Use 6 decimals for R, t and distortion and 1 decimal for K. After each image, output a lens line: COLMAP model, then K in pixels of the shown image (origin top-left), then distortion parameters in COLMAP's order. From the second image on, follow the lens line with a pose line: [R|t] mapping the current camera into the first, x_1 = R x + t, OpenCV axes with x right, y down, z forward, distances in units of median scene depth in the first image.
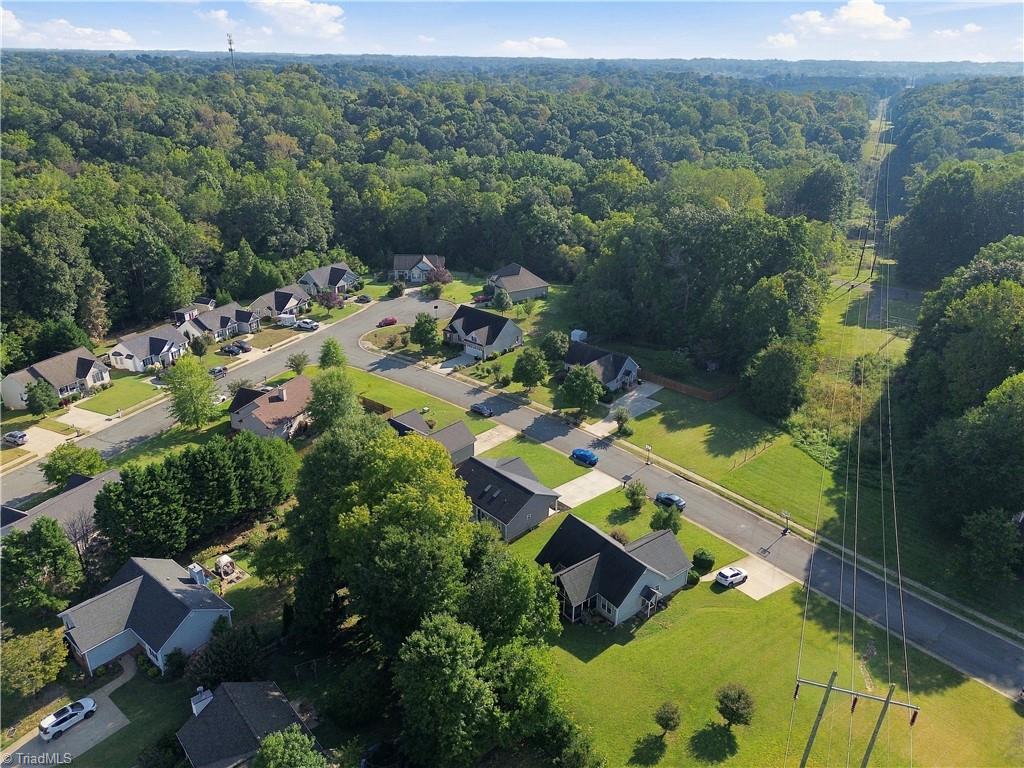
lens RADIAL K [[727.2, 0, 512.0], [0, 727.2, 384.0], [0, 0, 1]] dist [0.013564, 0.001508]
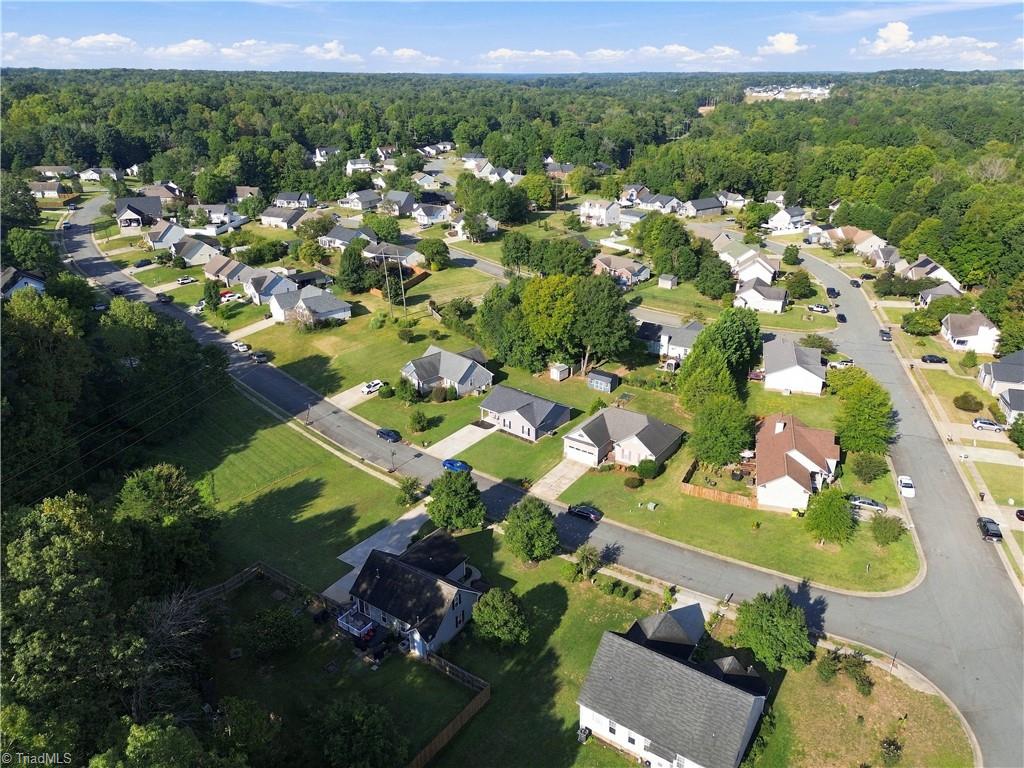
lens RADIAL K [[727.2, 0, 512.0], [0, 727.2, 384.0], [0, 0, 1]] dist [0.013564, 0.001508]
pose [[-0.994153, 0.038486, -0.100887, 0.113313], [-0.047937, 0.679891, 0.731744, -0.649540], [0.096754, 0.732302, -0.674071, 1.475438]]
